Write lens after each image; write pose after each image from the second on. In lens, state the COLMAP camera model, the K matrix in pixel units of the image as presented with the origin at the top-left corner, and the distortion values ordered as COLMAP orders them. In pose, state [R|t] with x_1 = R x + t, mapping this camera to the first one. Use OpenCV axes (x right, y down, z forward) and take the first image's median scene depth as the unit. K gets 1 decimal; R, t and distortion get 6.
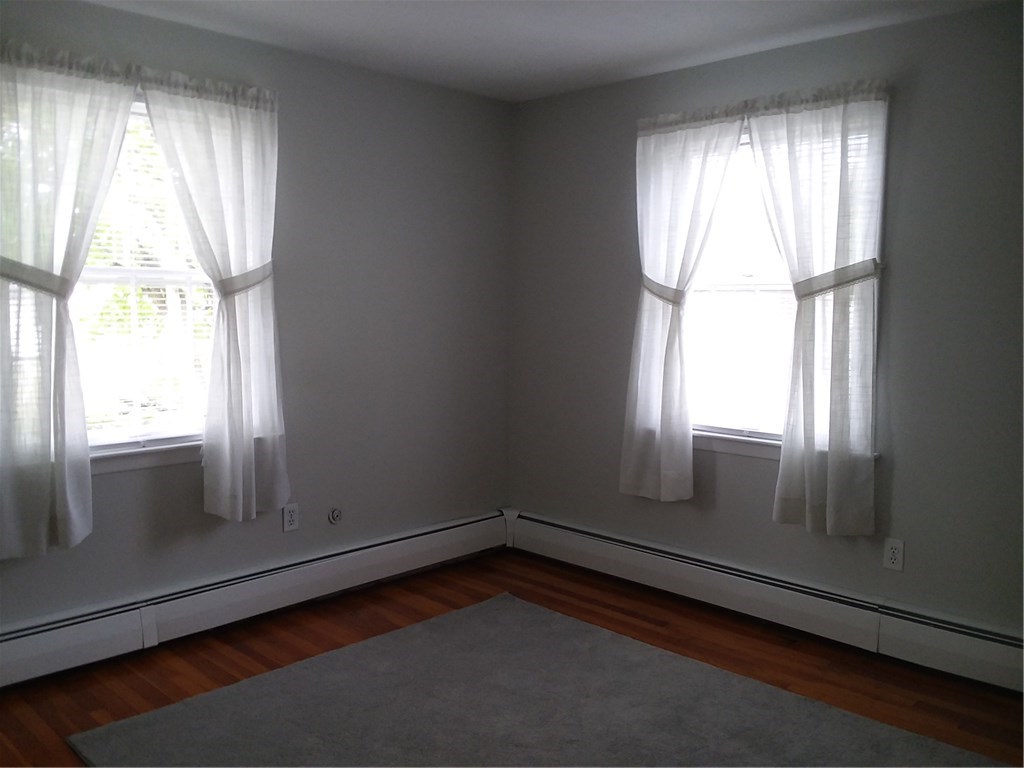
lens RADIAL K [[885.8, 0, 512.0], [0, 885.8, 384.0], [0, 0, 1]] dist [0.041260, -0.001059]
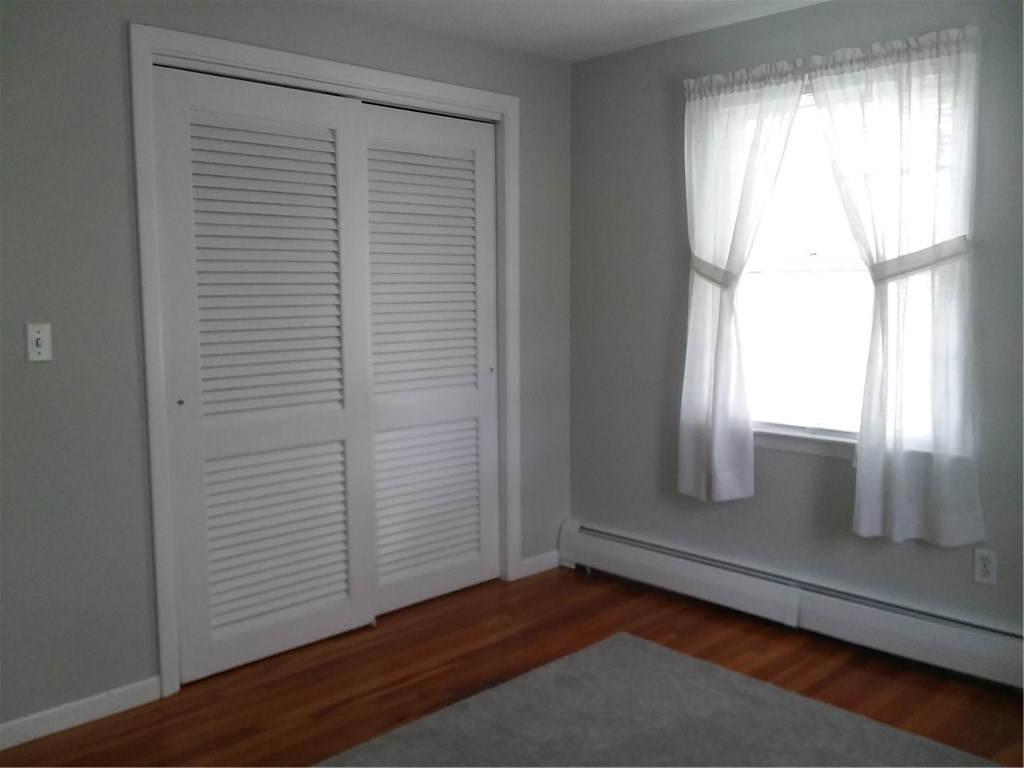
lens RADIAL K [[916.2, 0, 529.8], [0, 916.2, 391.8], [0, 0, 1]] dist [0.015562, -0.002067]
pose [[-0.000077, 0.105862, -0.994381, 0.653766], [-0.092998, 0.990071, 0.105410, -0.060345], [0.995666, 0.092483, 0.009769, 0.705422]]
